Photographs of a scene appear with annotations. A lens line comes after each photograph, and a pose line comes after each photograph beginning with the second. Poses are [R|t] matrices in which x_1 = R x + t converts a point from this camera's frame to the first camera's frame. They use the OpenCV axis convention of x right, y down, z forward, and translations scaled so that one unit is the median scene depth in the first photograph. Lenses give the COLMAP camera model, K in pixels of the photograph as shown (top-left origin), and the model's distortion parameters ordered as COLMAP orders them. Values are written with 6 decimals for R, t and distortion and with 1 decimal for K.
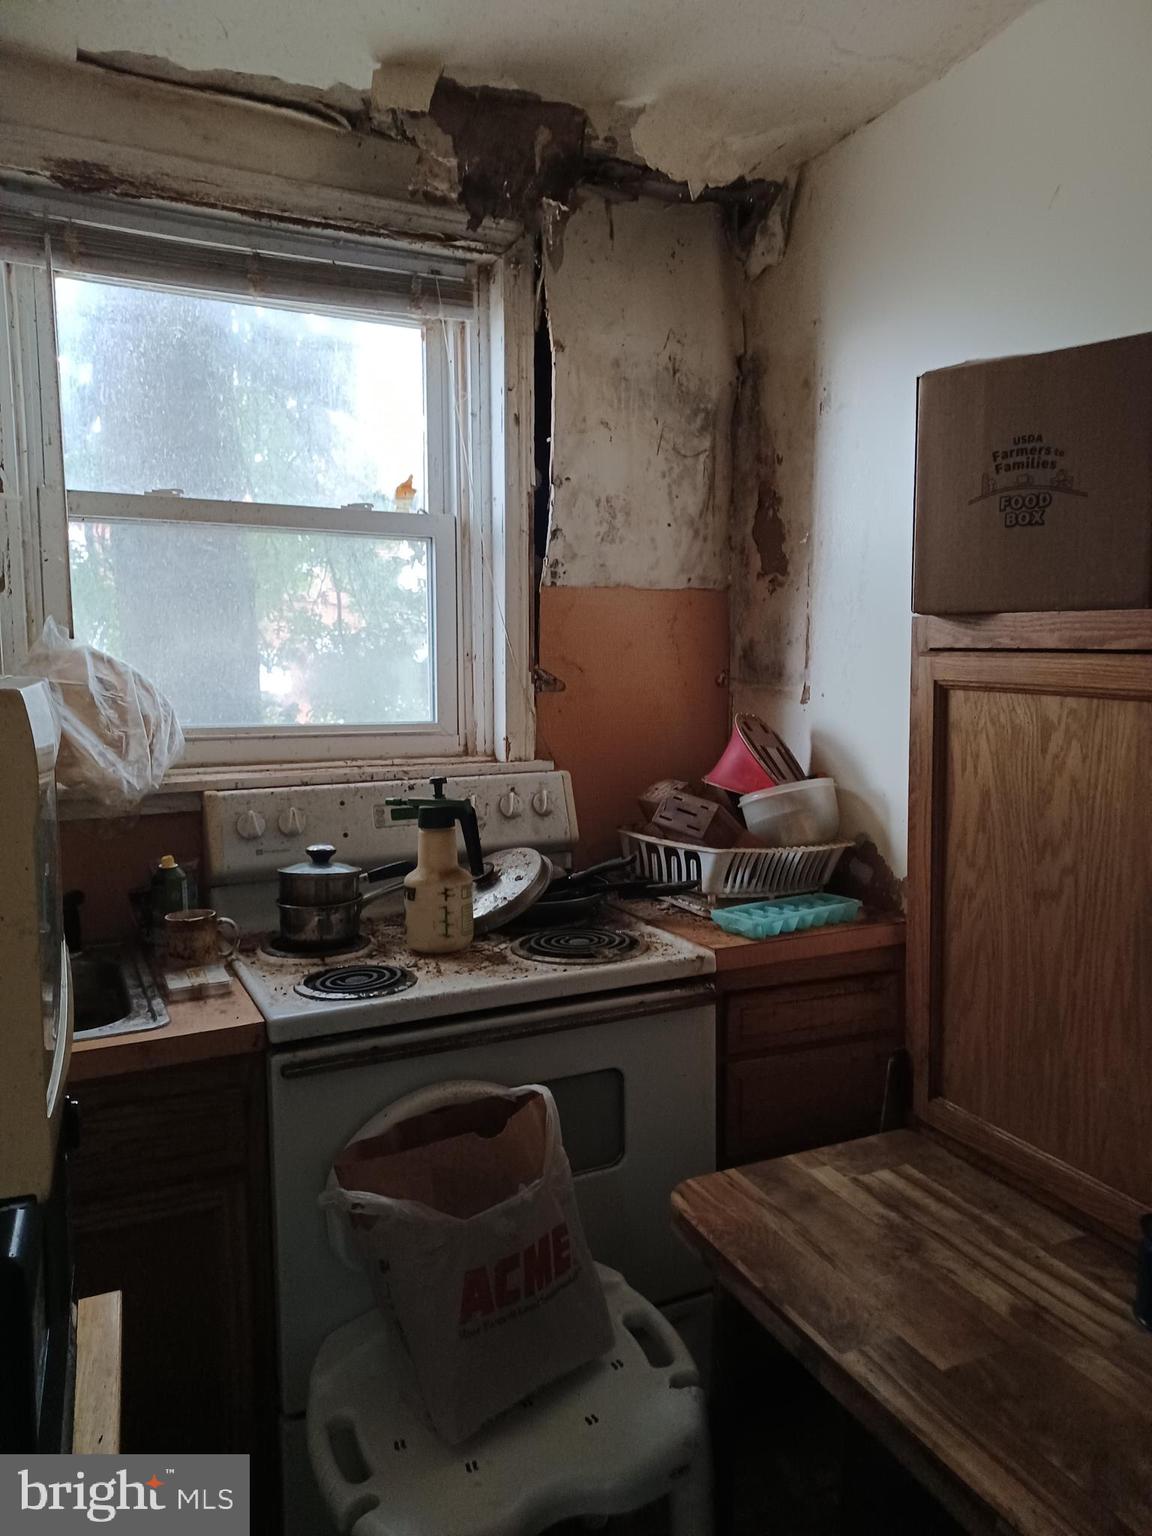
lens RADIAL K [[1121.3, 0, 585.9], [0, 1121.3, 761.0], [0, 0, 1]] dist [0.061457, -0.032192]
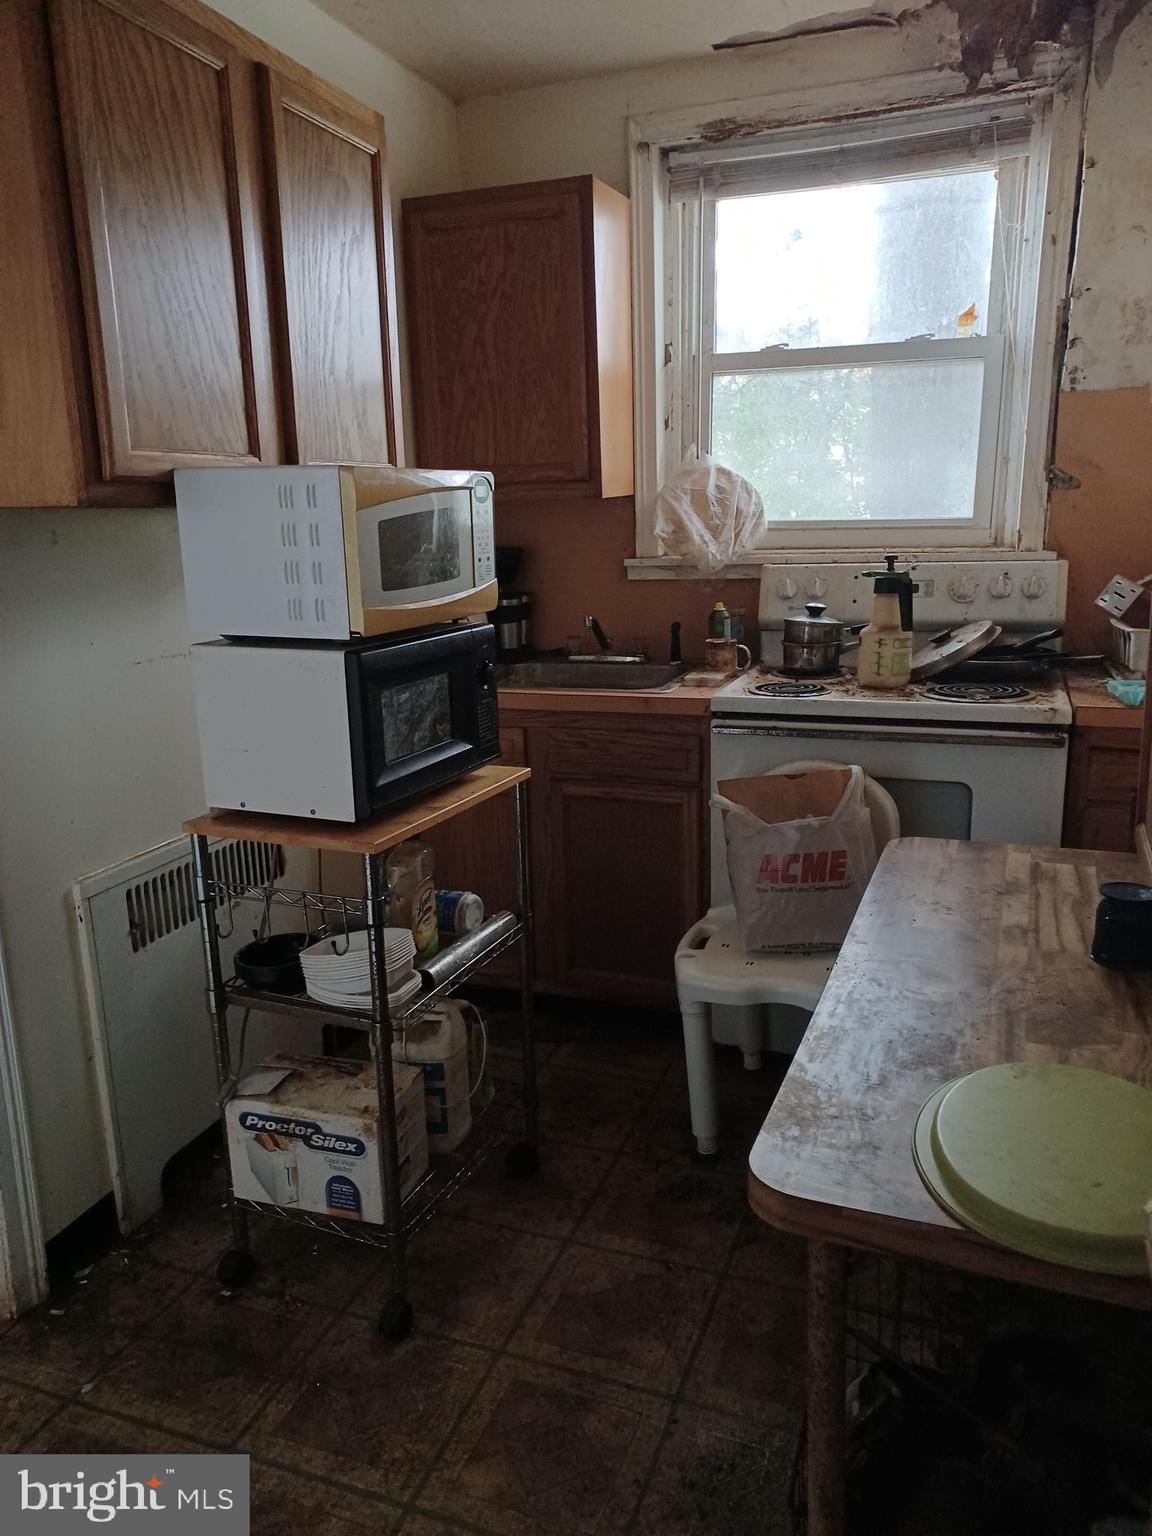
lens RADIAL K [[1121.3, 0, 585.9], [0, 1121.3, 761.0], [0, 0, 1]] dist [0.061457, -0.032192]
pose [[0.691834, 0.152405, -0.705789, 0.562752], [-0.046159, 0.984806, 0.167409, 0.044808], [0.720580, -0.083241, 0.688357, -0.182038]]
